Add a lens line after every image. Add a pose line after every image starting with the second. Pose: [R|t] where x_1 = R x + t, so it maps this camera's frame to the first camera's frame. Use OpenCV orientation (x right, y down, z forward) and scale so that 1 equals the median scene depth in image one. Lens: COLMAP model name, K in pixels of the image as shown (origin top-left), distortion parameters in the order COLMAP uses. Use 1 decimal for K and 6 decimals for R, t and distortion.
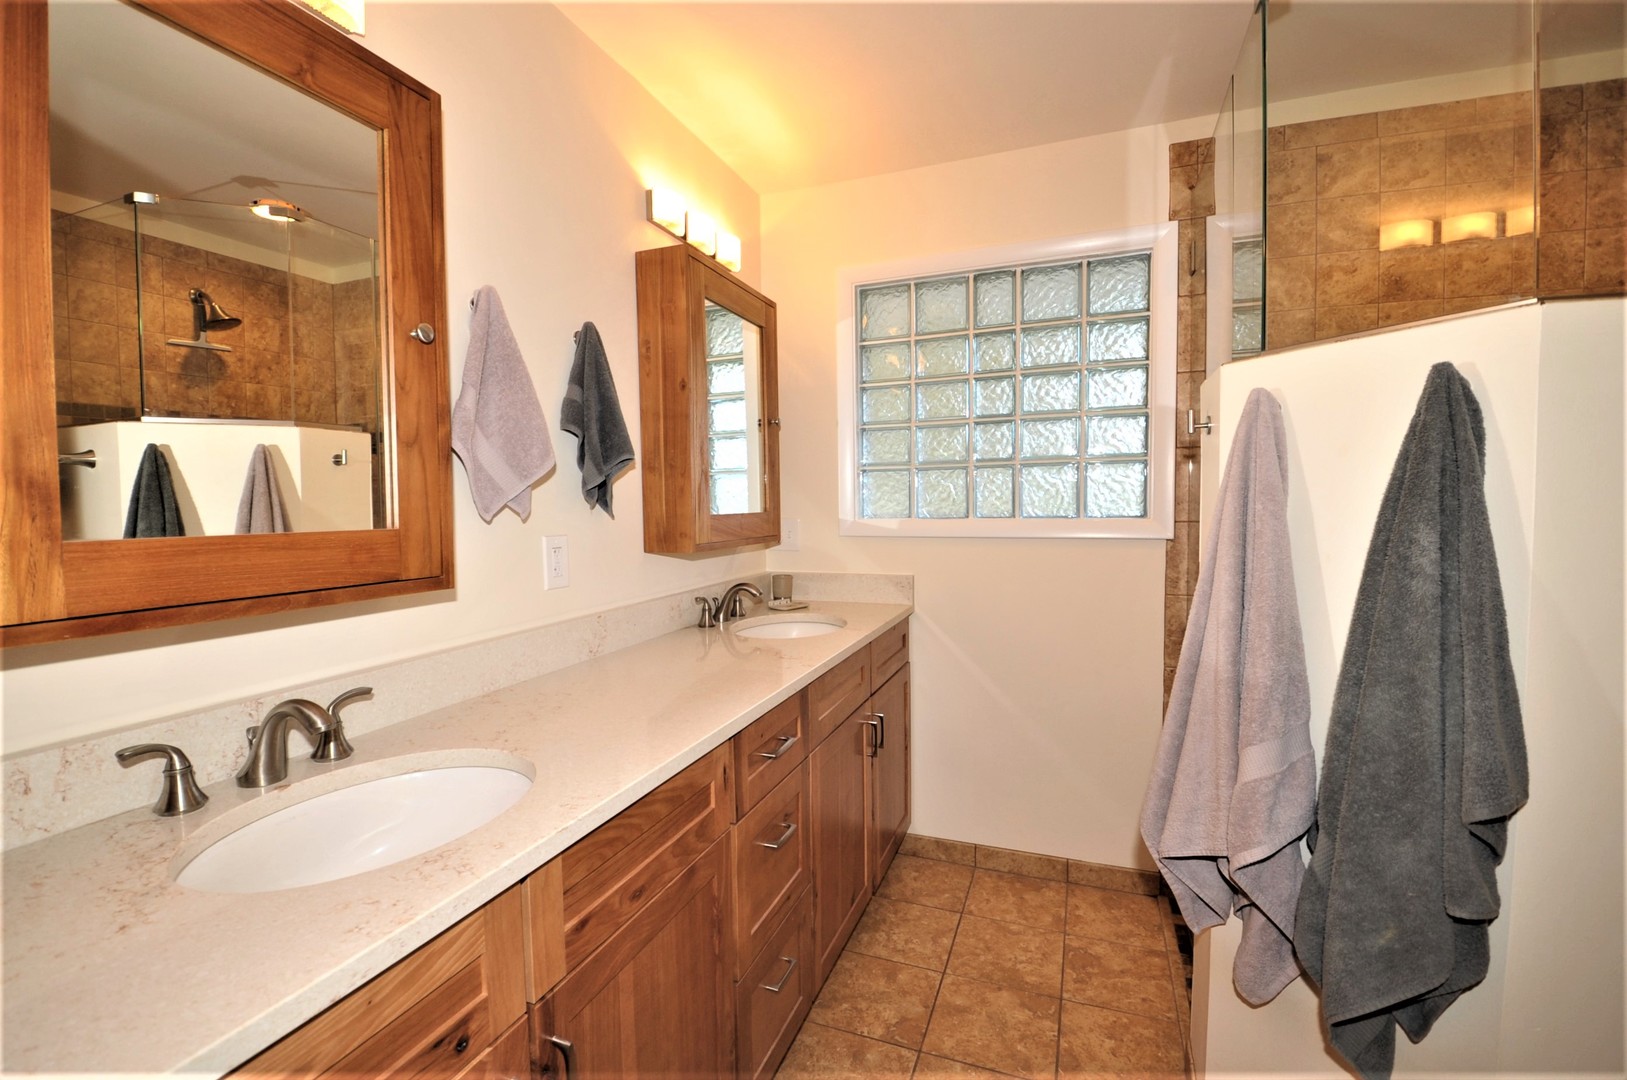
lens RADIAL K [[721.9, 0, 809.1], [0, 721.9, 538.5], [0, 0, 1]] dist [0.003015, -0.002513]
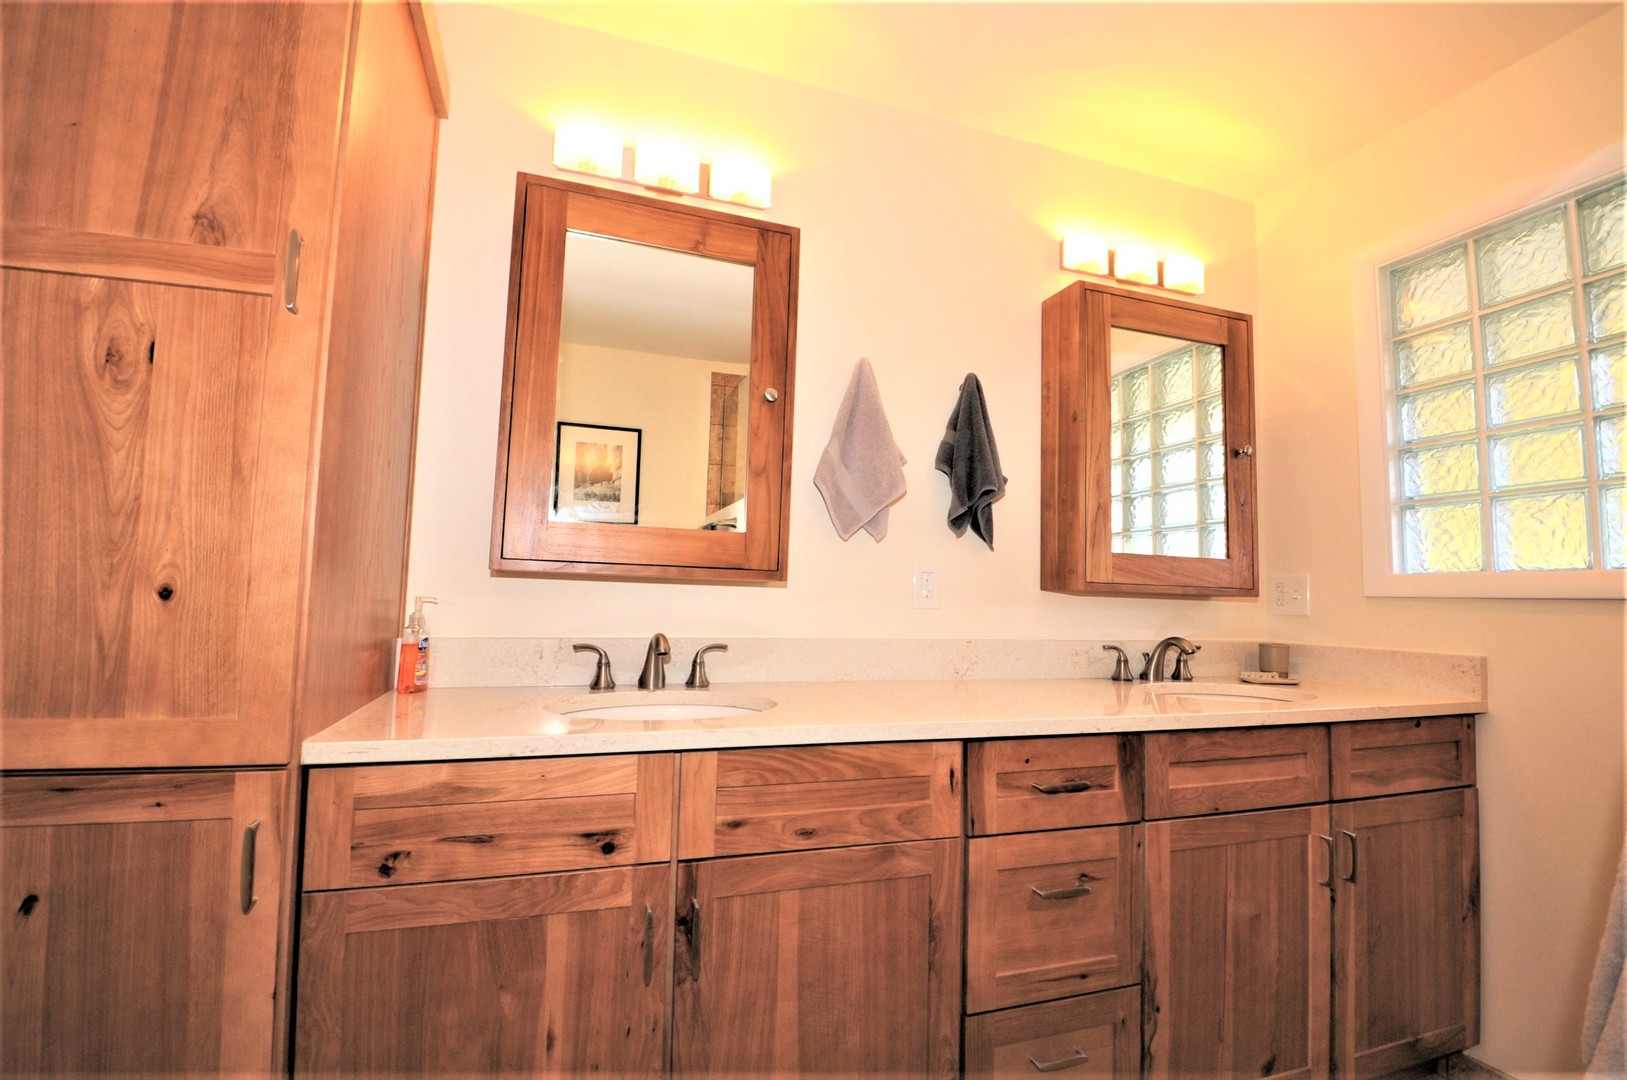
lens RADIAL K [[721.9, 0, 802.2], [0, 721.9, 543.1], [0, 0, 1]] dist [0.003015, -0.002513]
pose [[0.636511, -0.032386, -0.770588, 0.344008], [-0.071970, 0.992265, -0.101150, 0.082712], [0.767903, 0.119842, 0.629256, 0.121753]]
